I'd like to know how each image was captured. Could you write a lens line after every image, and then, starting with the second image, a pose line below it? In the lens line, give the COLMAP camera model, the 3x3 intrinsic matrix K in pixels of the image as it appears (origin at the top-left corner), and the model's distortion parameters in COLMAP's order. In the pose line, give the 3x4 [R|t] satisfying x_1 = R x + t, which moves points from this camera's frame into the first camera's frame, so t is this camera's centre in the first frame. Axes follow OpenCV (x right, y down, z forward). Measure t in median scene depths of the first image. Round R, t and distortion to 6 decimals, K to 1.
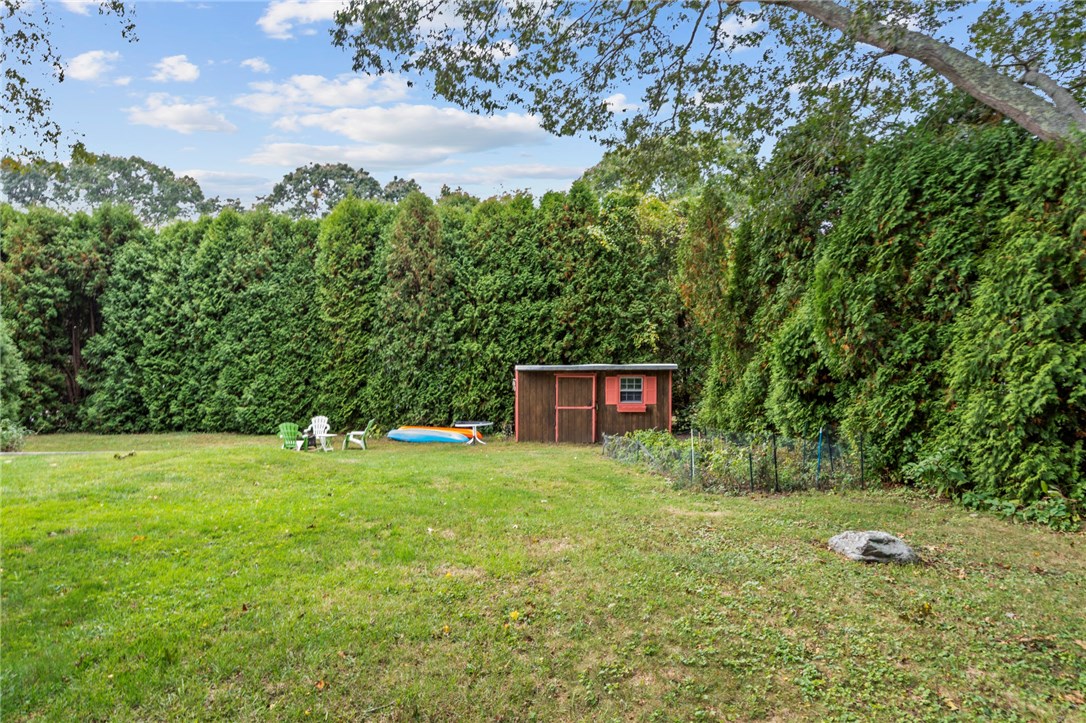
lens RADIAL K [[603.0, 0, 543.0], [0, 603.0, 361.5], [0, 0, 1]] dist [0.006685, 0.002321]
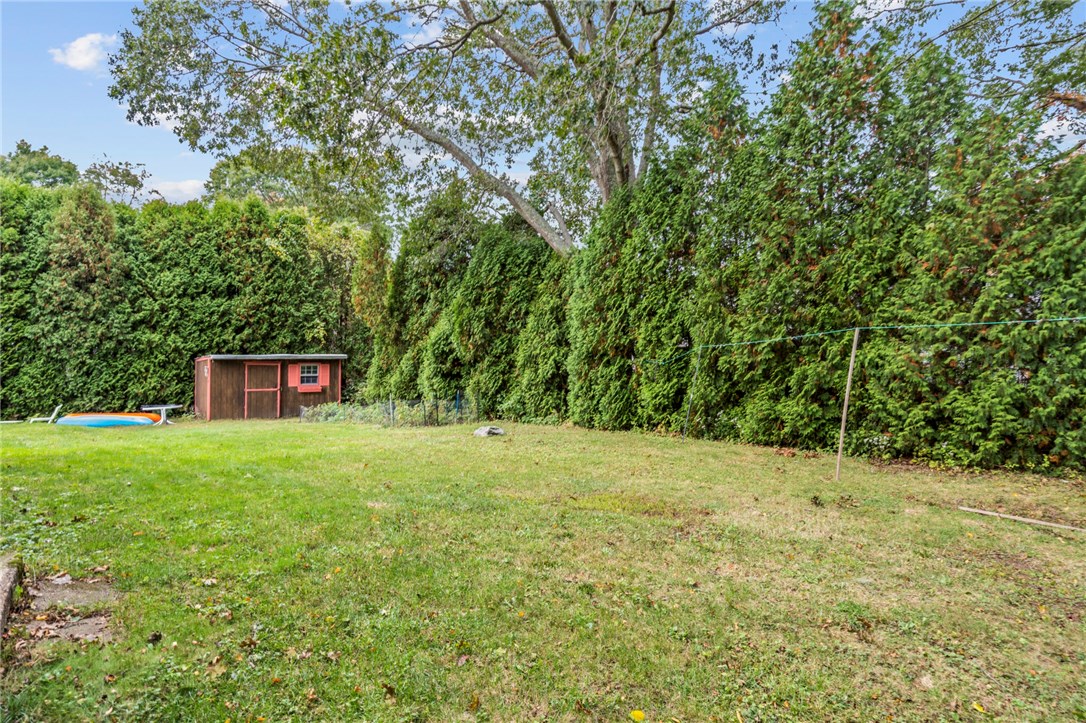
lens RADIAL K [[603.0, 0, 543.0], [0, 603.0, 361.5], [0, 0, 1]] dist [0.006685, 0.002321]
pose [[0.802832, 0.000859, 0.596205, -0.202547], [-0.009569, 0.999889, 0.011444, -0.000193], [-0.596129, -0.014893, 0.802751, -0.294434]]
